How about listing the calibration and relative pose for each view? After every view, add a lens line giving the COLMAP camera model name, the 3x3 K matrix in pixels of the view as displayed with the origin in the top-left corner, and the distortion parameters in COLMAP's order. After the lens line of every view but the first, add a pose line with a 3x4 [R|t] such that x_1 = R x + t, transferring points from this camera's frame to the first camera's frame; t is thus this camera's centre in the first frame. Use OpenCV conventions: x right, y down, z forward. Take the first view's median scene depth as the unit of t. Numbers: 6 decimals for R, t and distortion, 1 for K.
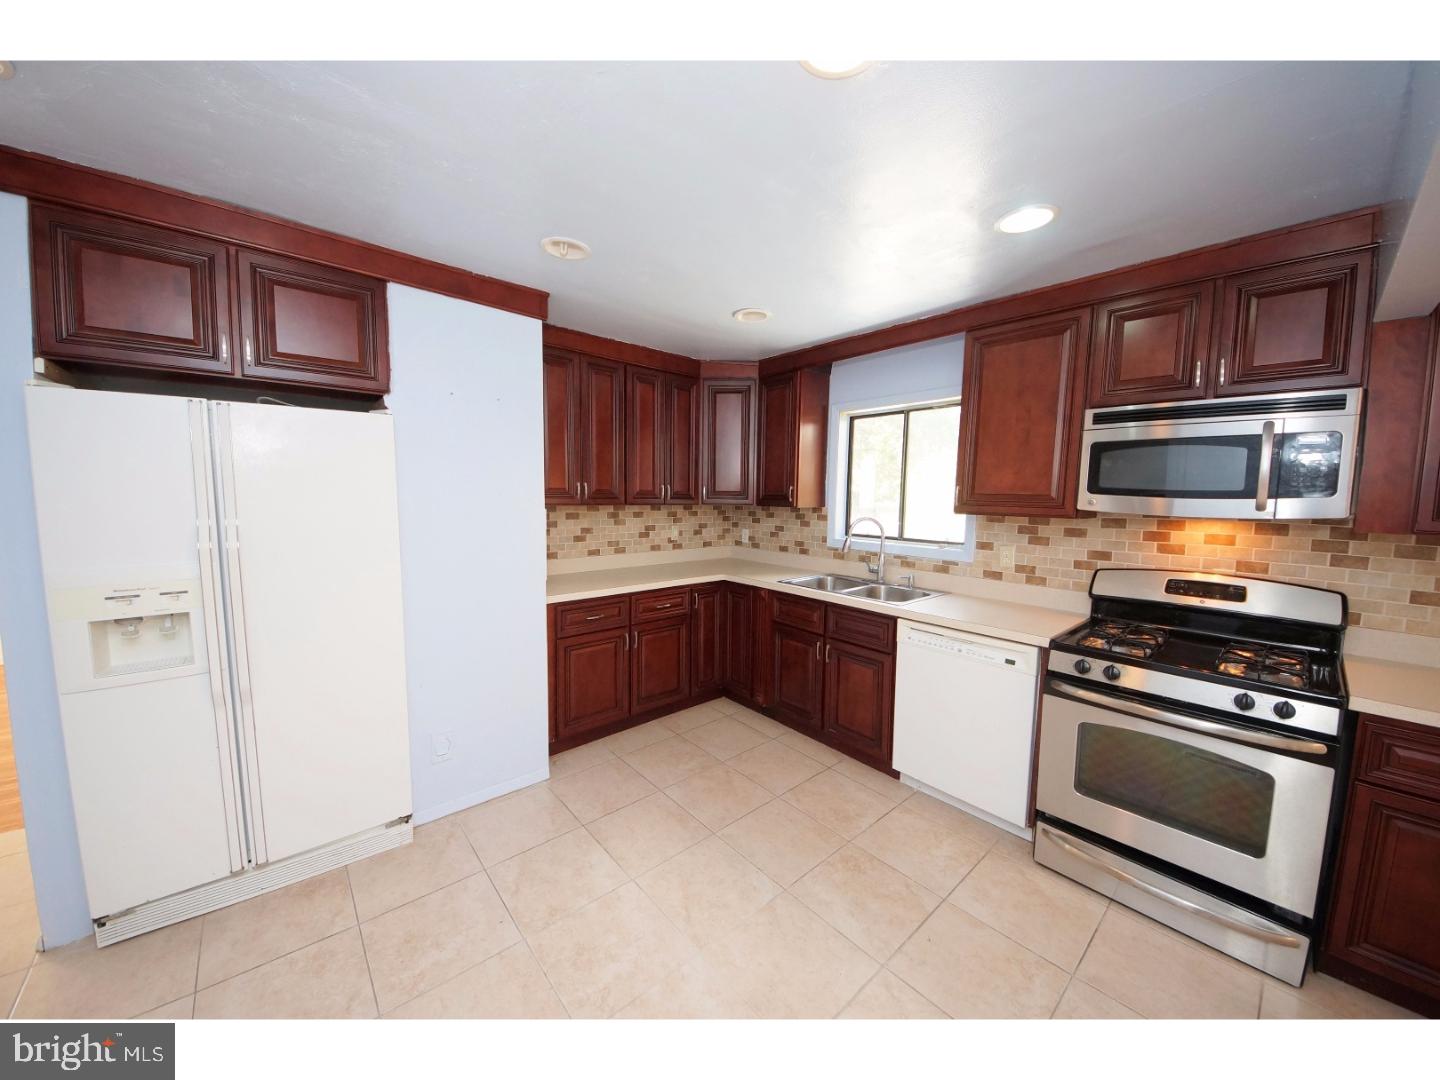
lens RADIAL K [[515.9, 0, 714.7], [0, 515.9, 536.7], [0, 0, 1]] dist [-0.010856, -0.002200]
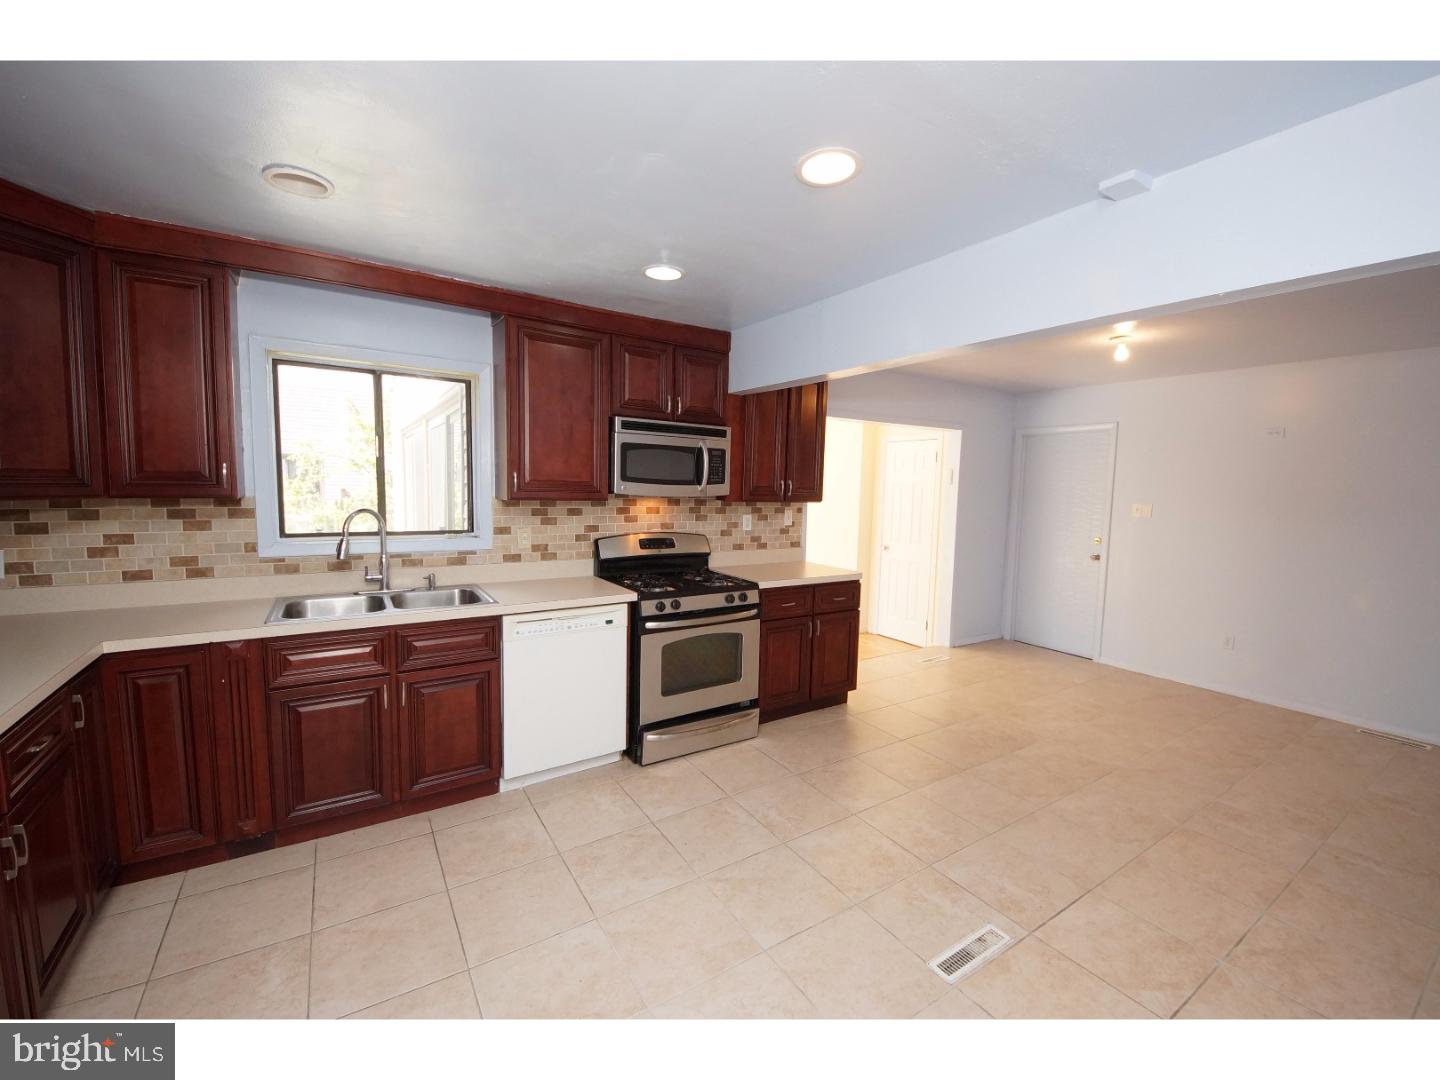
lens RADIAL K [[581.1, 0, 719.4], [0, 581.1, 536.4], [0, 0, 1]] dist [-0.000893, -0.001641]
pose [[0.124900, -0.096539, 0.987461, -0.584861], [0.065819, 0.993869, 0.088840, -0.047309], [-0.989984, 0.053898, 0.130489, 0.459632]]
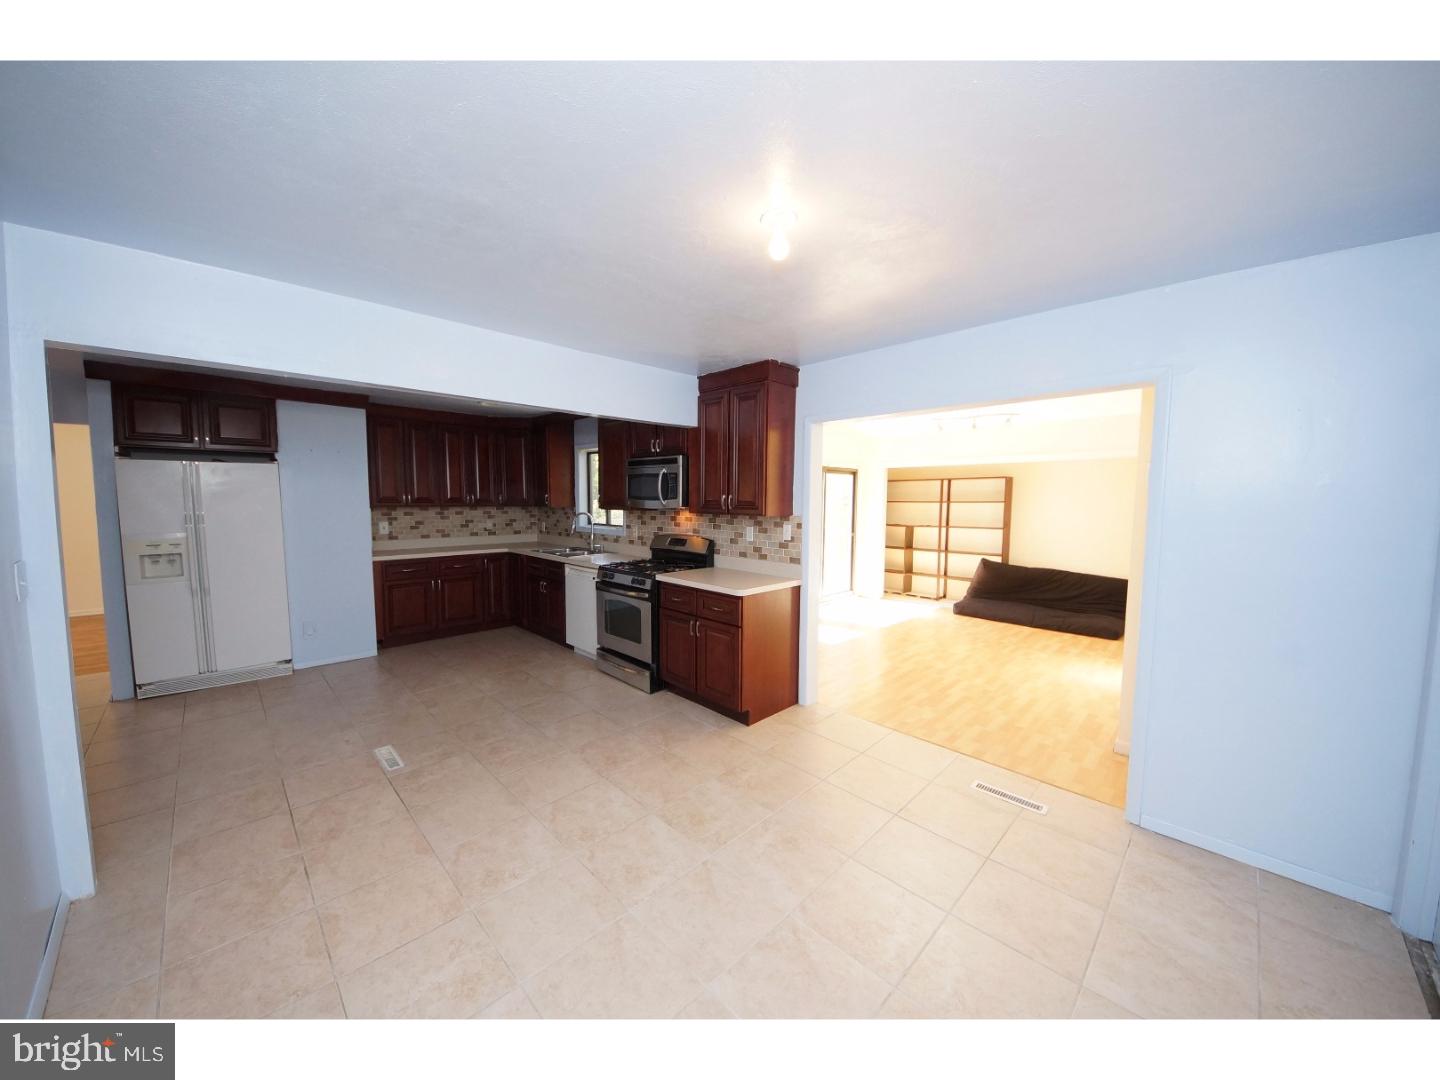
lens RADIAL K [[515.9, 0, 730.5], [0, 515.9, 543.8], [0, 0, 1]] dist [-0.010856, -0.002200]
pose [[0.996408, -0.014721, 0.083392, 0.786438], [0.014471, 0.999889, 0.003596, 0.083303], [-0.083435, -0.002376, 0.996510, -0.941389]]
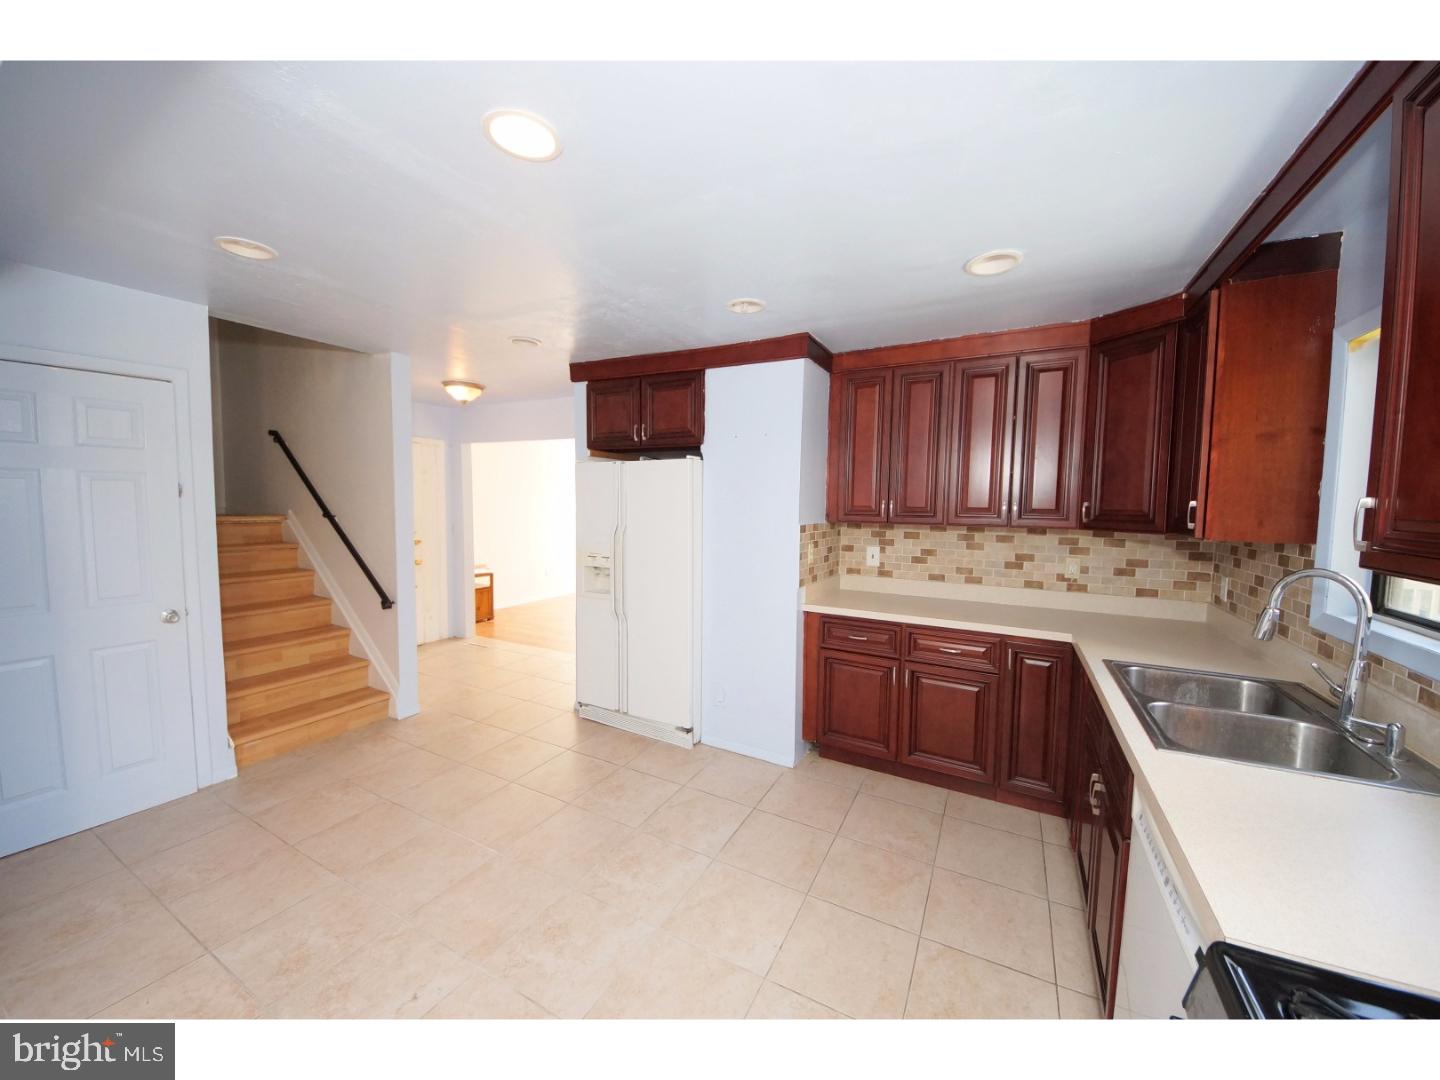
lens RADIAL K [[515.9, 0, 741.2], [0, 515.9, 538.8], [0, 0, 1]] dist [-0.010856, -0.002200]
pose [[0.350938, 0.052348, -0.934935, 0.643640], [-0.088891, 0.995790, 0.022389, -0.035157], [0.932170, 0.075250, 0.354113, 0.466705]]
